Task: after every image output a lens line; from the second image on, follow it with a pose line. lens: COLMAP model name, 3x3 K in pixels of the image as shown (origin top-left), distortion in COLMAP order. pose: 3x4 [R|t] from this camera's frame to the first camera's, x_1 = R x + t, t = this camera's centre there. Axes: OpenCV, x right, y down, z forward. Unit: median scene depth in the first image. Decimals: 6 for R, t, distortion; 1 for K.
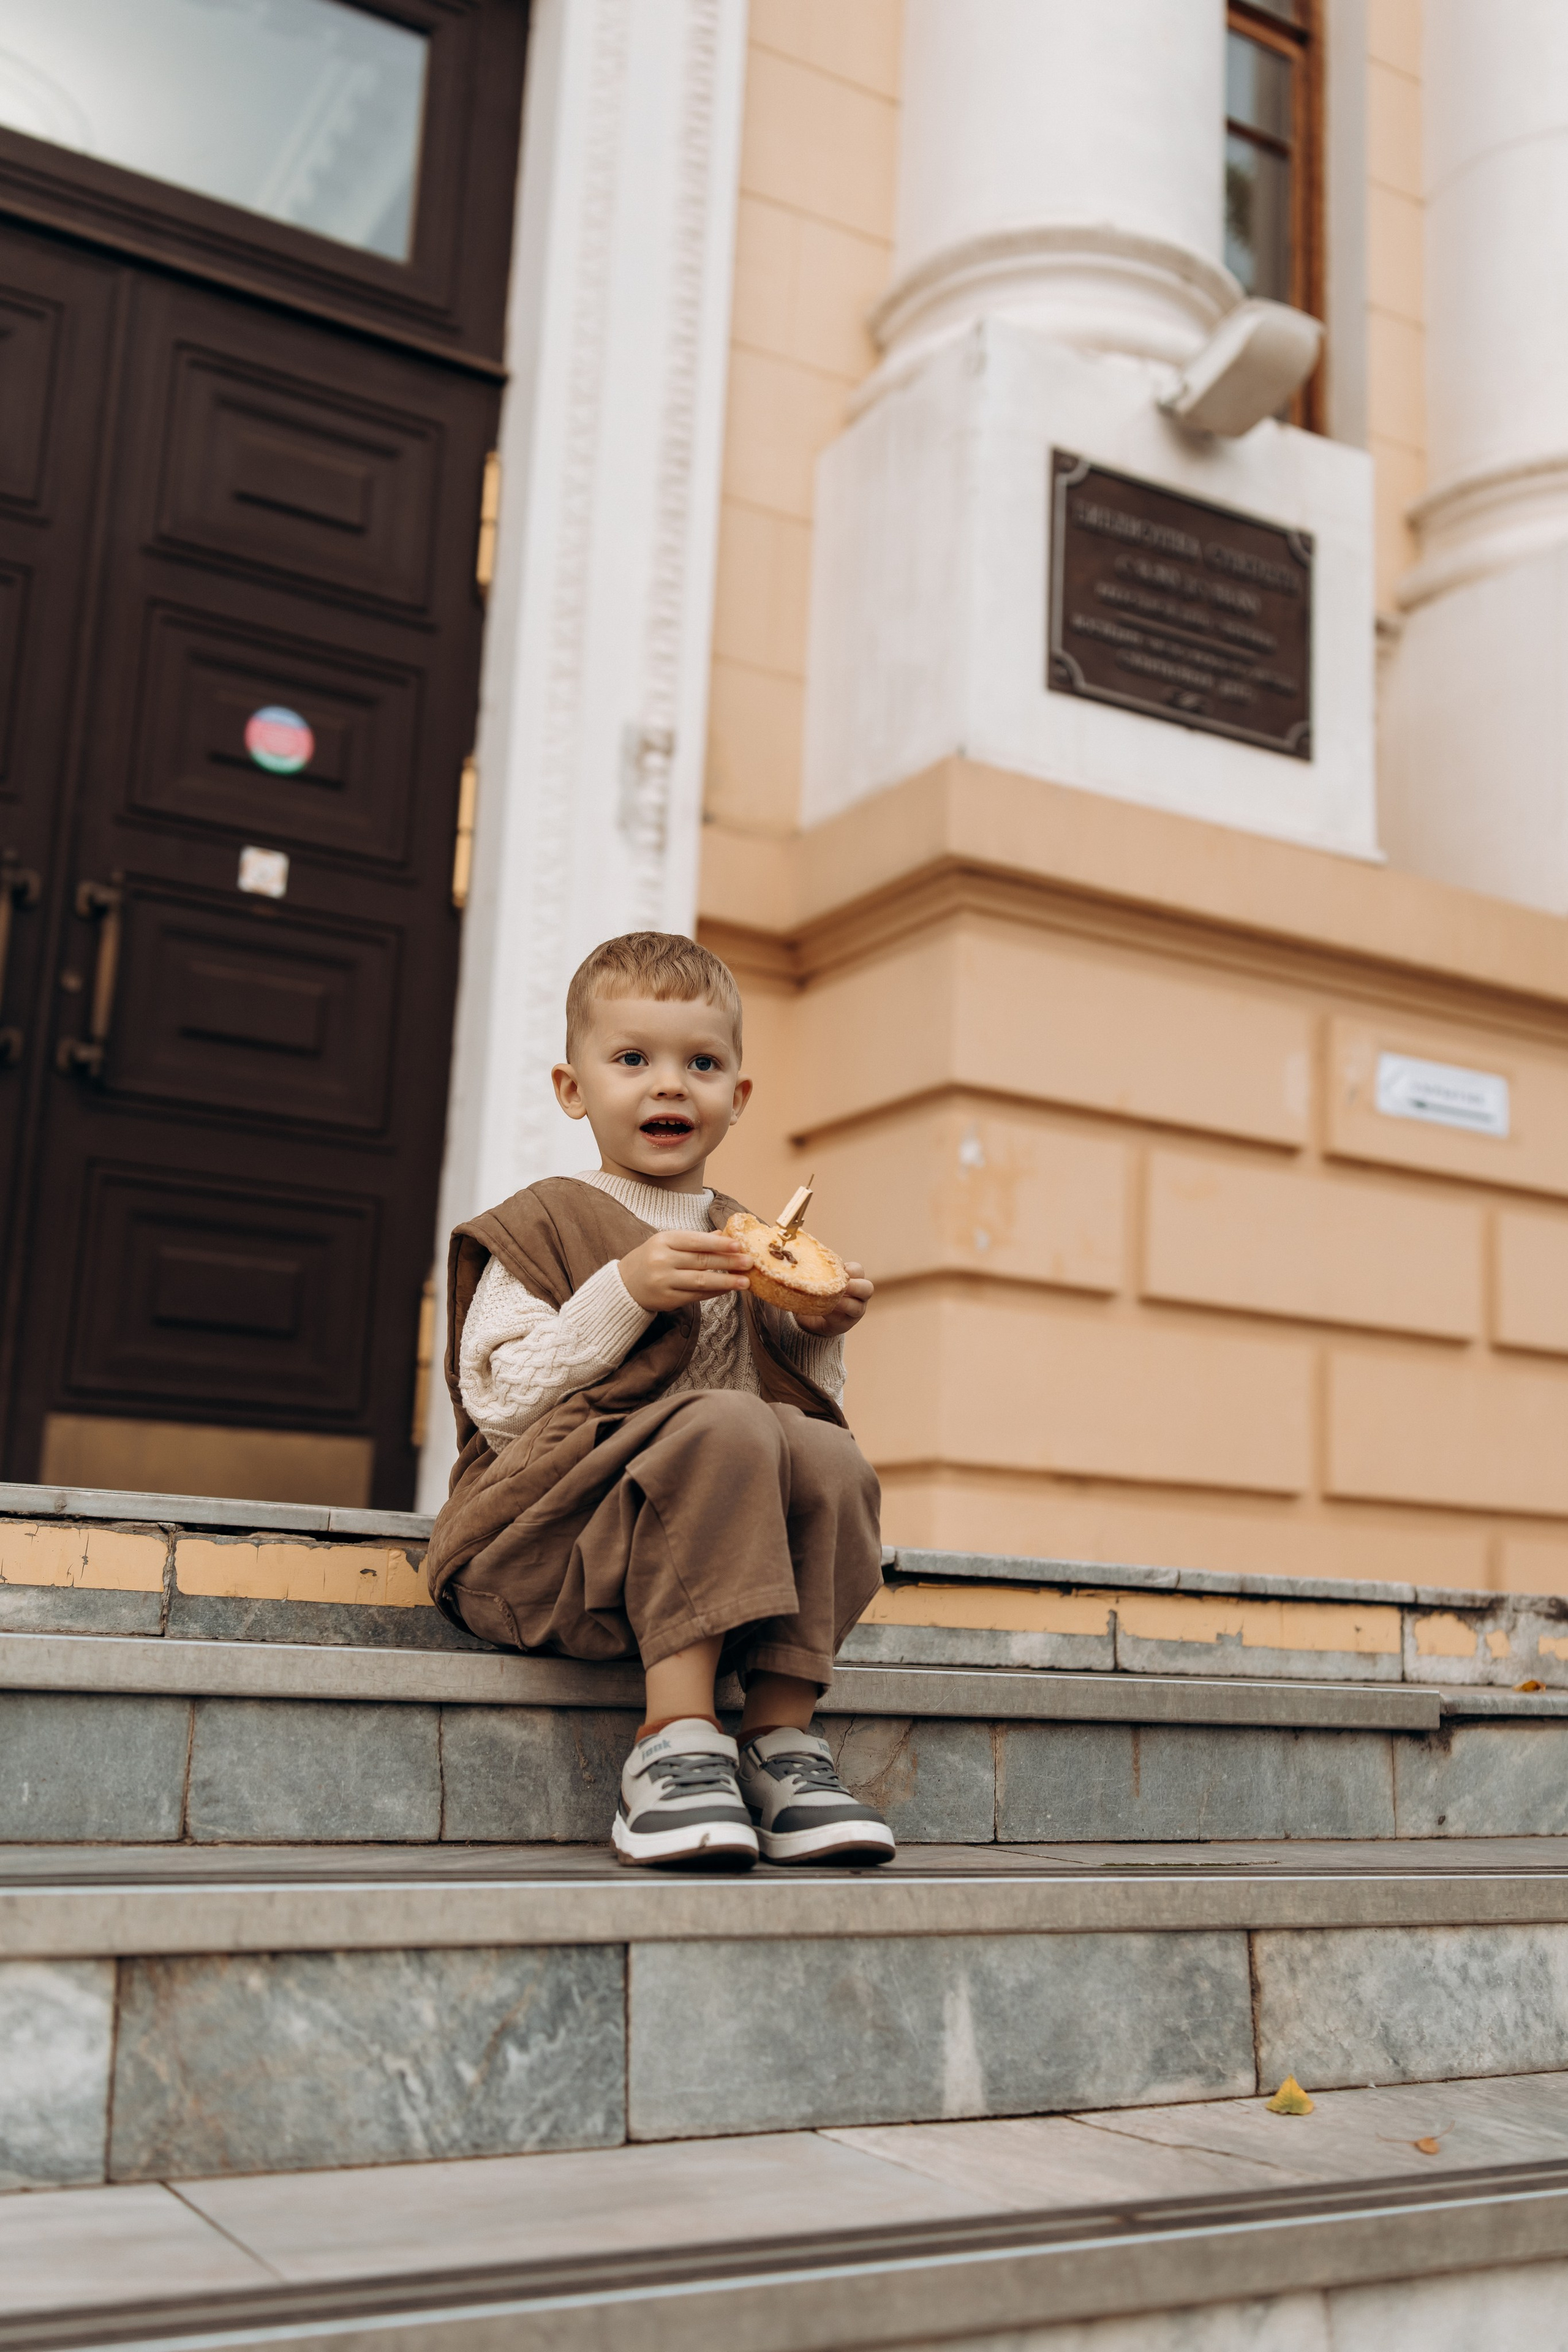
lens RADIAL K [[2245.4, 0, 775.5], [0, 2245.4, 1180.4], [0, 0, 1]] dist [0.017318, -0.022917]
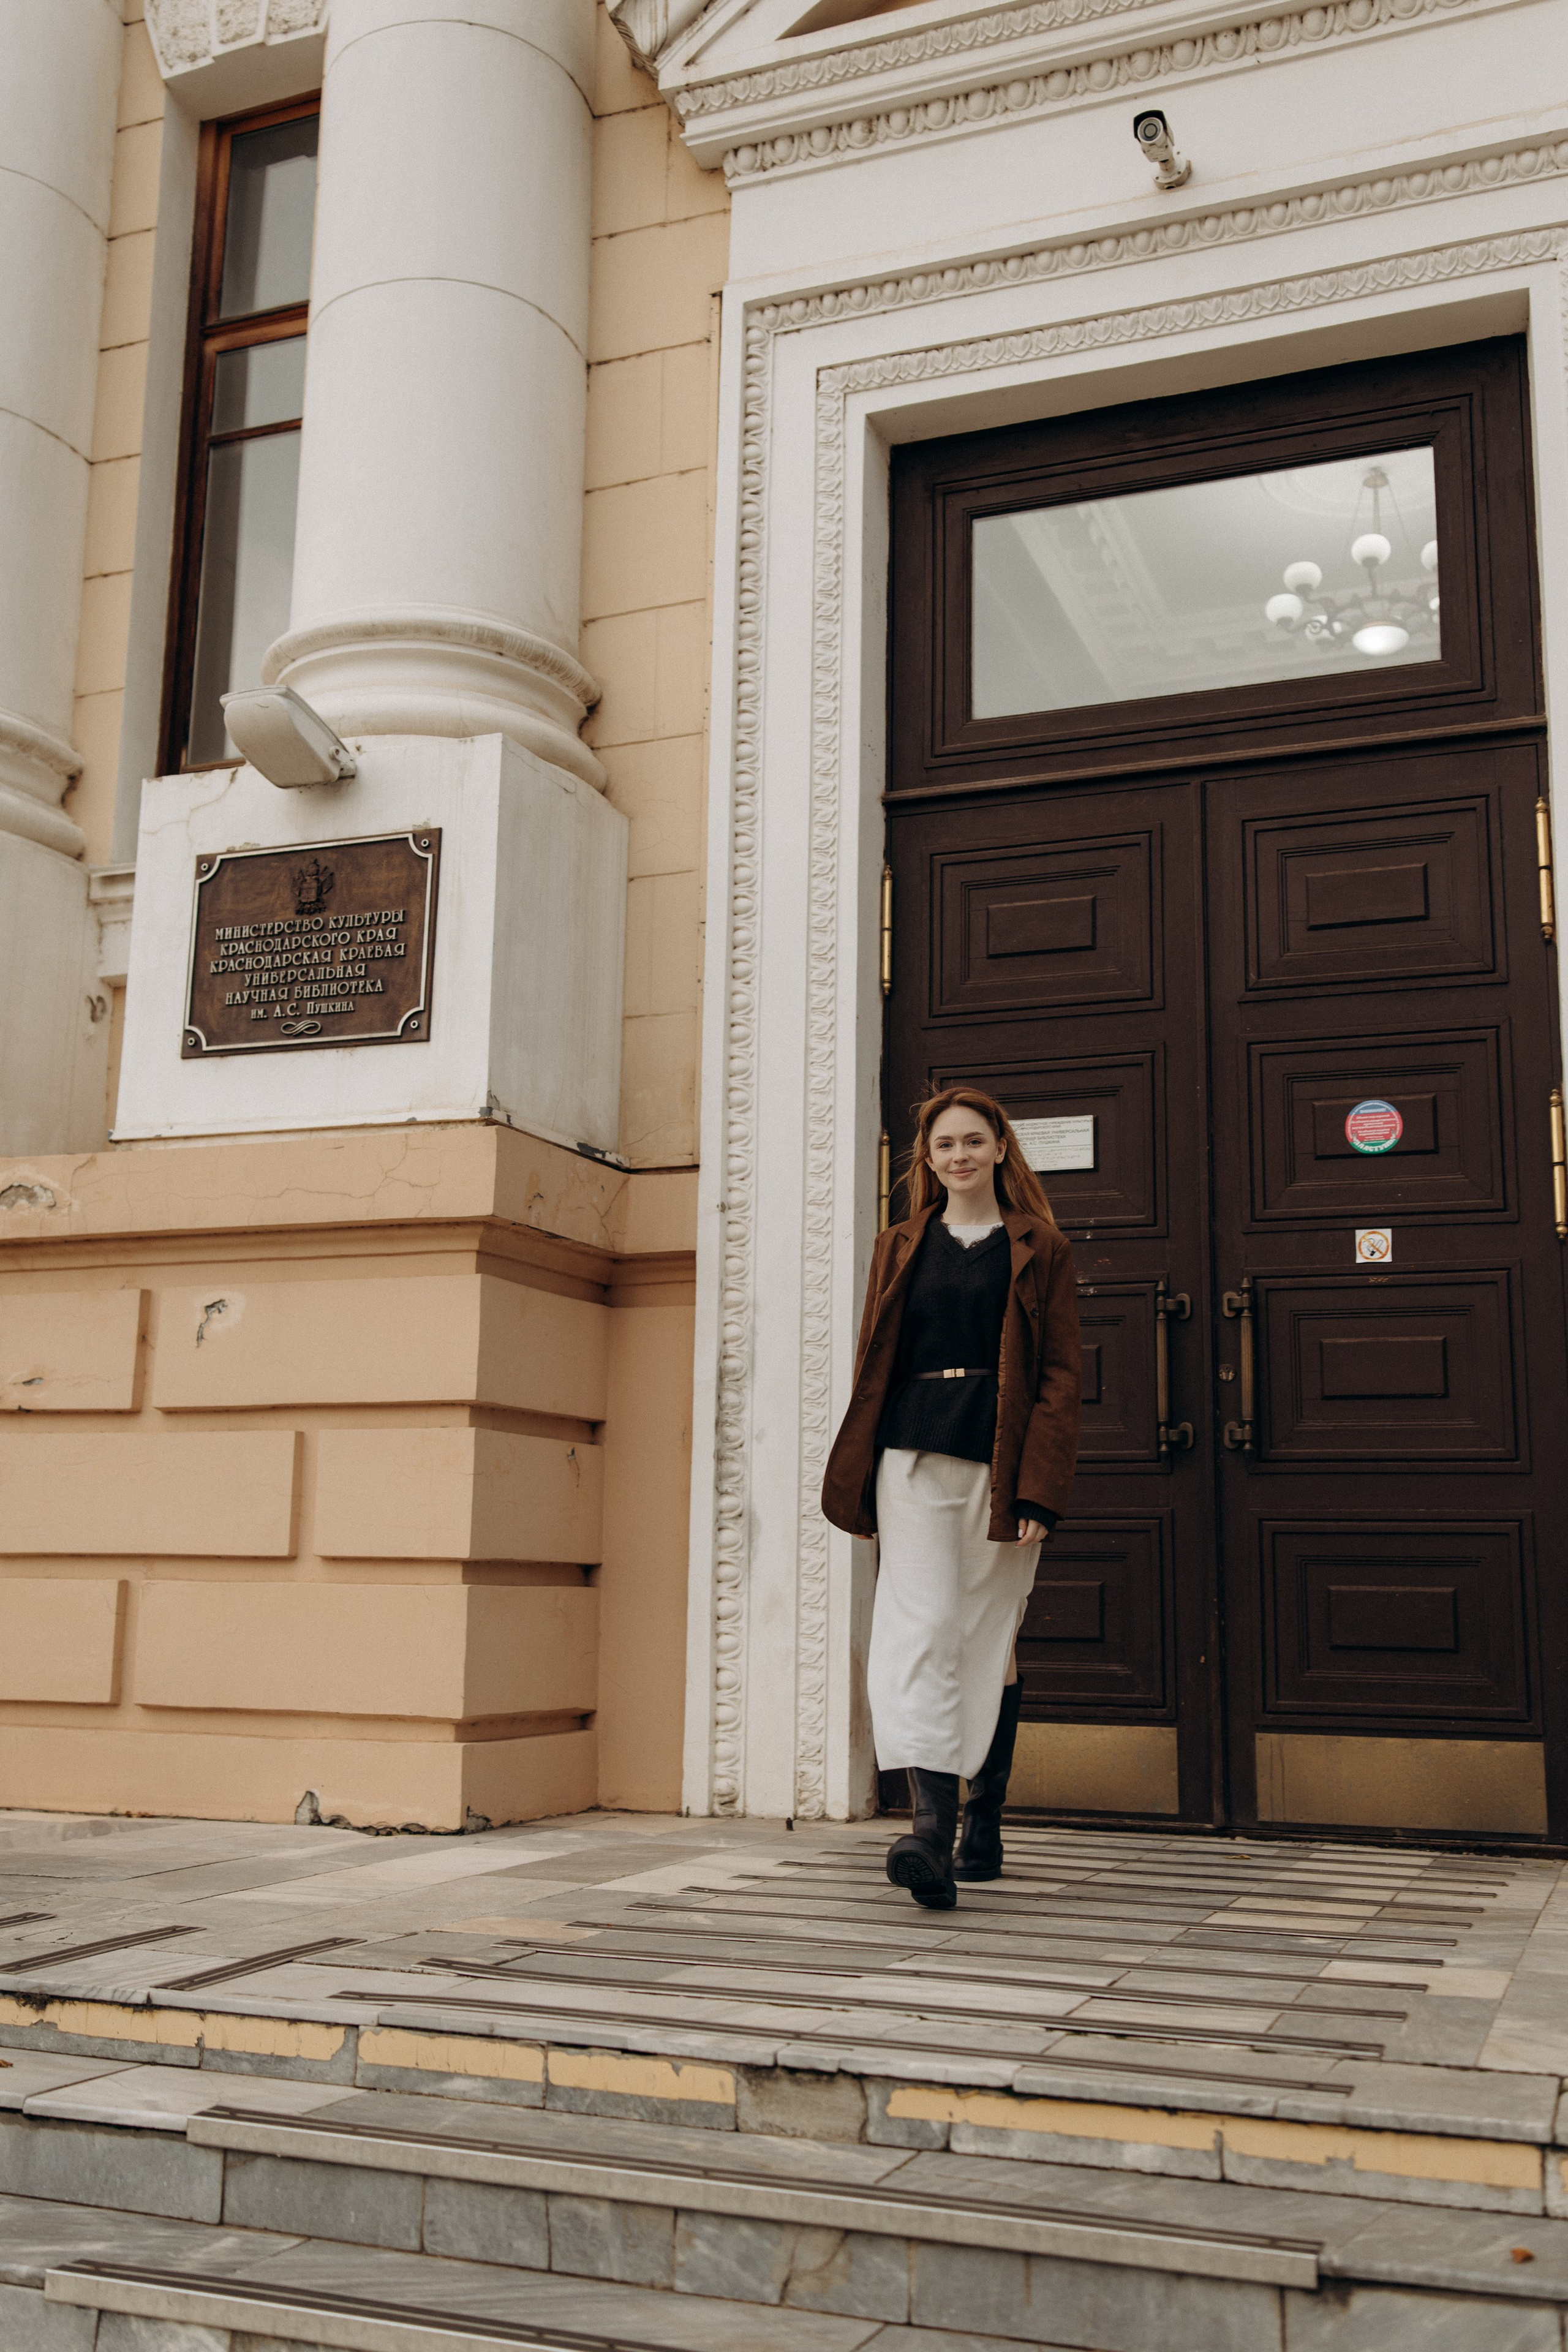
lens RADIAL K [[2248.8, 0, 772.2], [0, 2248.8, 1191.3], [0, 0, 1]] dist [0.020025, -0.023355]
pose [[0.633415, -0.172553, -0.754328, 1.254606], [0.161864, 0.982801, -0.088898, -0.307462], [0.756694, -0.065789, 0.650451, 0.028748]]
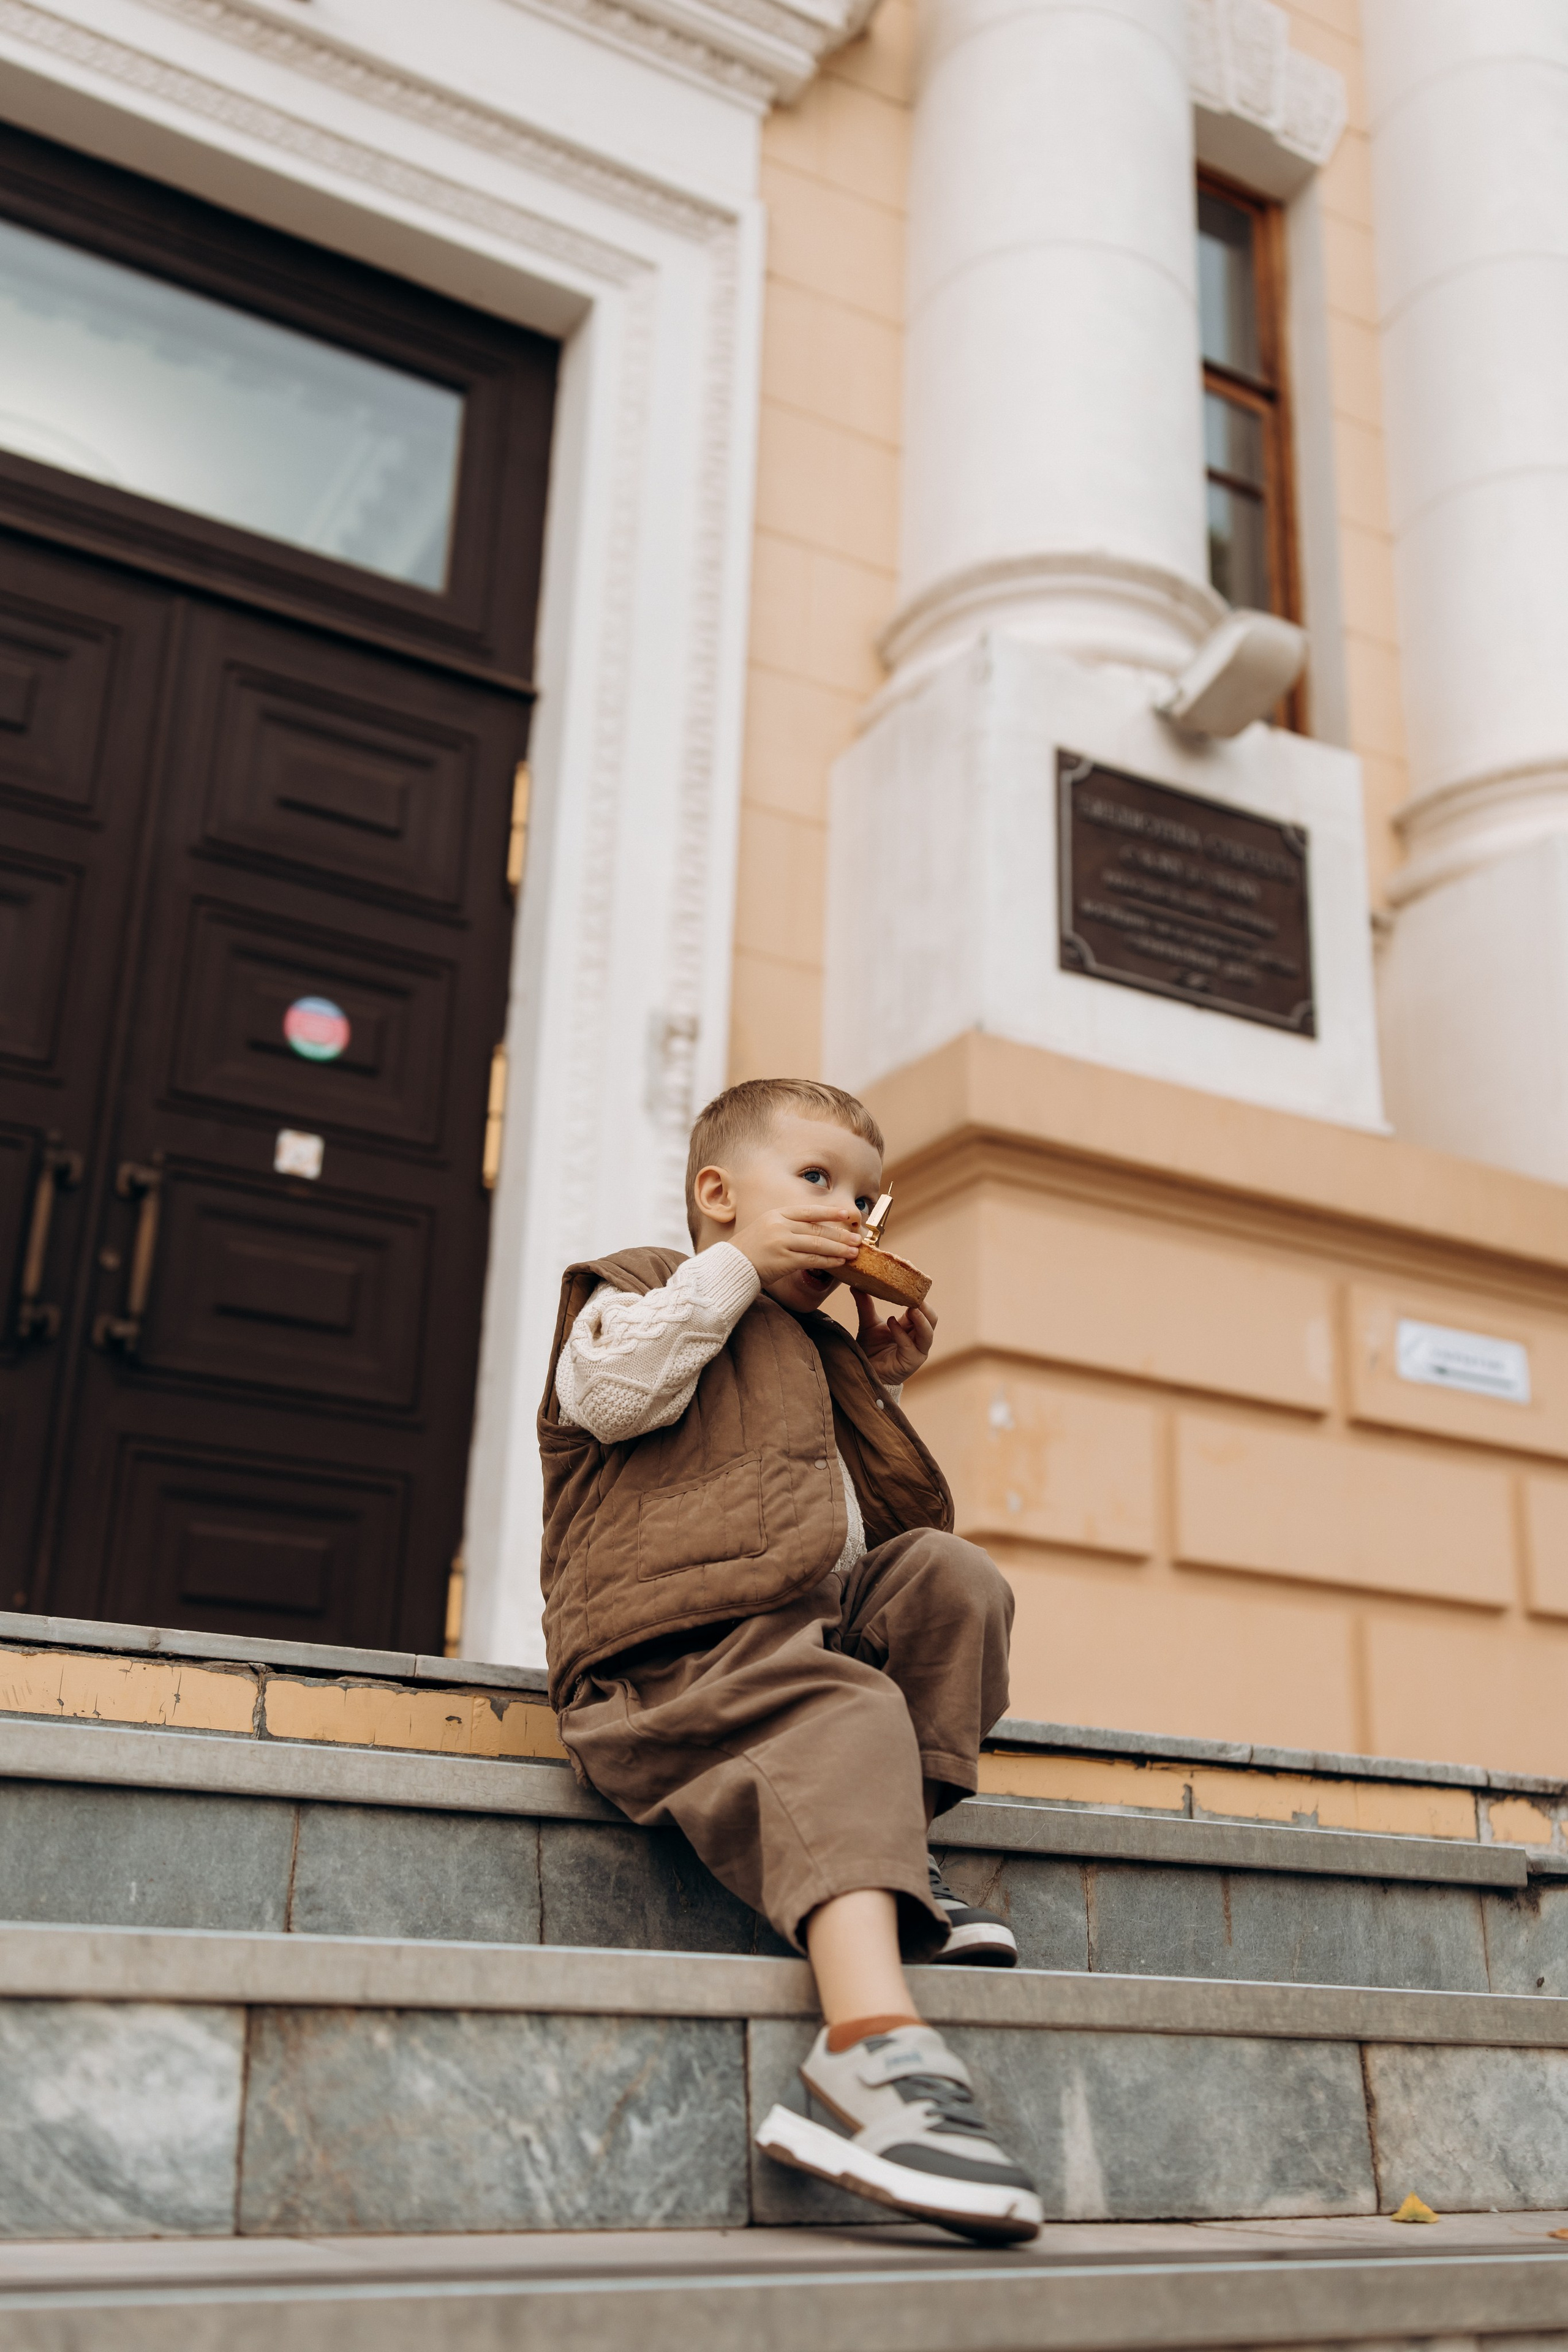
lens RADIAL K [[2247.1, 0, 782.1], [0, 2247.1, 1185.0], [0, 0, 1]] dist [0.018014, -0.026859]
pose [[0.999896, -0.013486, 0.005051, -0.037128], [0.014093, 0.988492, -0.150612, 0.092843], [-0.002962, 0.150668, 0.988580, -0.027238]]
